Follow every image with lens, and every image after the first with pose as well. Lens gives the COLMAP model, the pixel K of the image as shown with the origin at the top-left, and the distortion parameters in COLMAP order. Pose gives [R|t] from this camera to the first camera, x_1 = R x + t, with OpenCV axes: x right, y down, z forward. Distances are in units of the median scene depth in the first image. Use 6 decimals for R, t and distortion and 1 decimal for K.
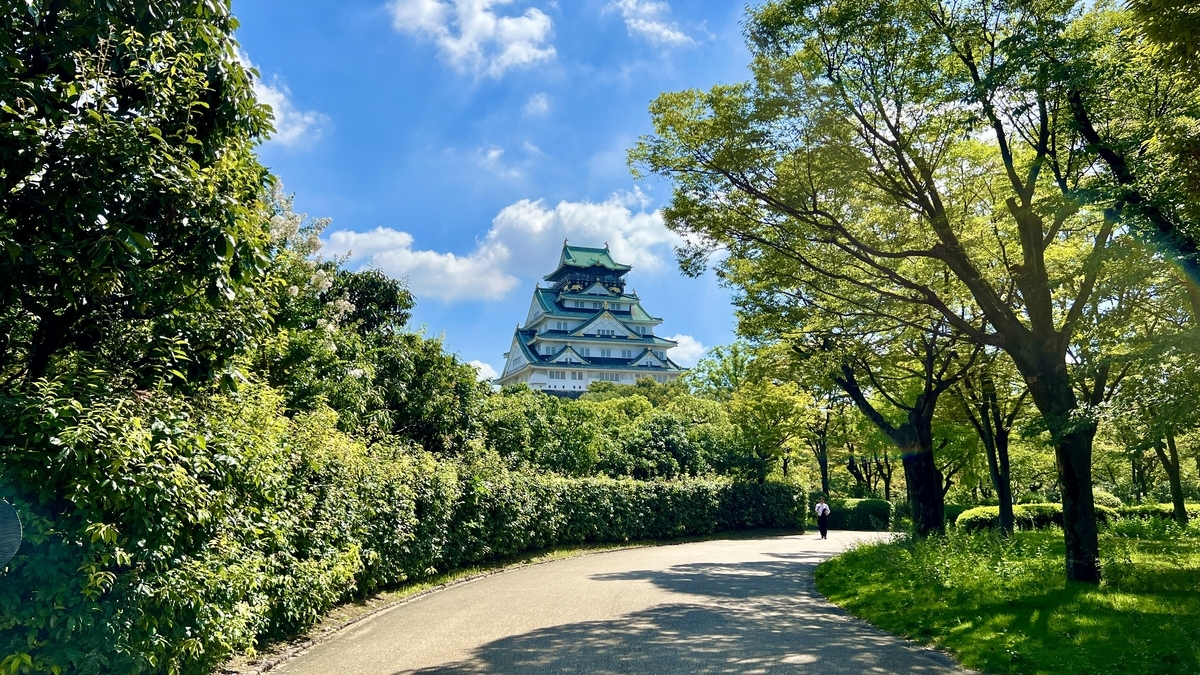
lens RADIAL K [[882.6, 0, 601.1], [0, 882.6, 336.1], [0, 0, 1]] dist [0.054854, -0.062378]
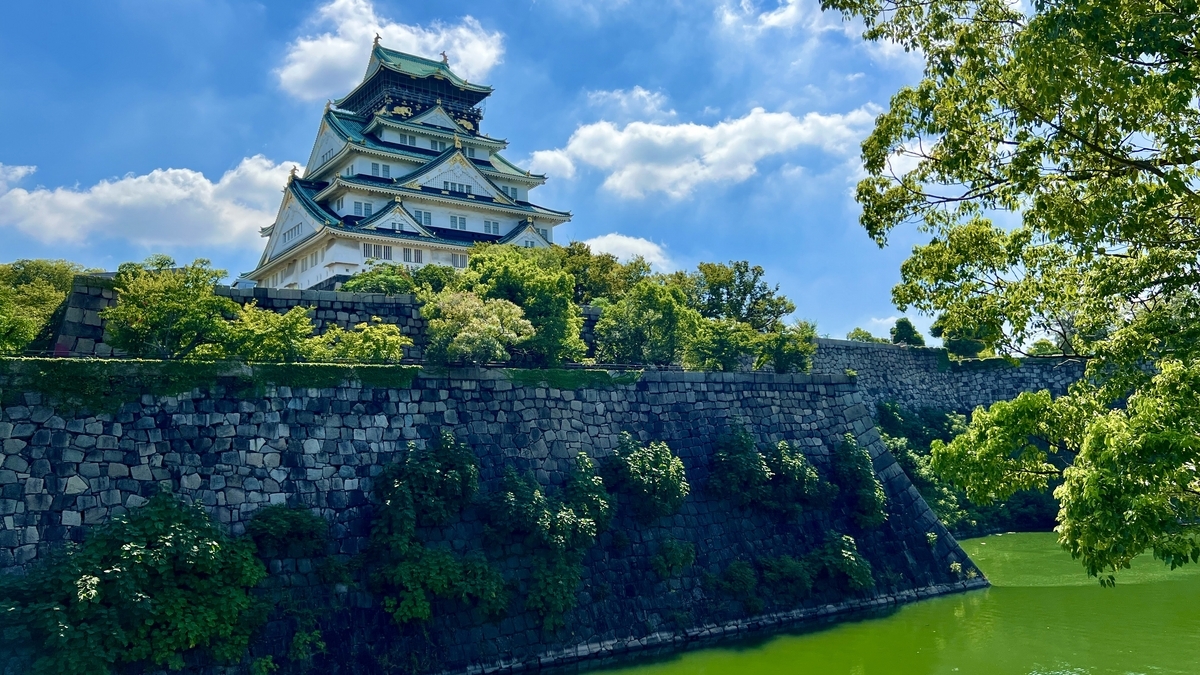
lens RADIAL K [[882.6, 0, 595.4], [0, 882.6, 333.5], [0, 0, 1]] dist [0.054854, -0.062378]
pose [[0.955635, 0.013712, 0.294234, -0.077932], [-0.023542, 0.999276, 0.029892, 0.072183], [-0.293611, -0.035493, 0.955266, 0.413146]]
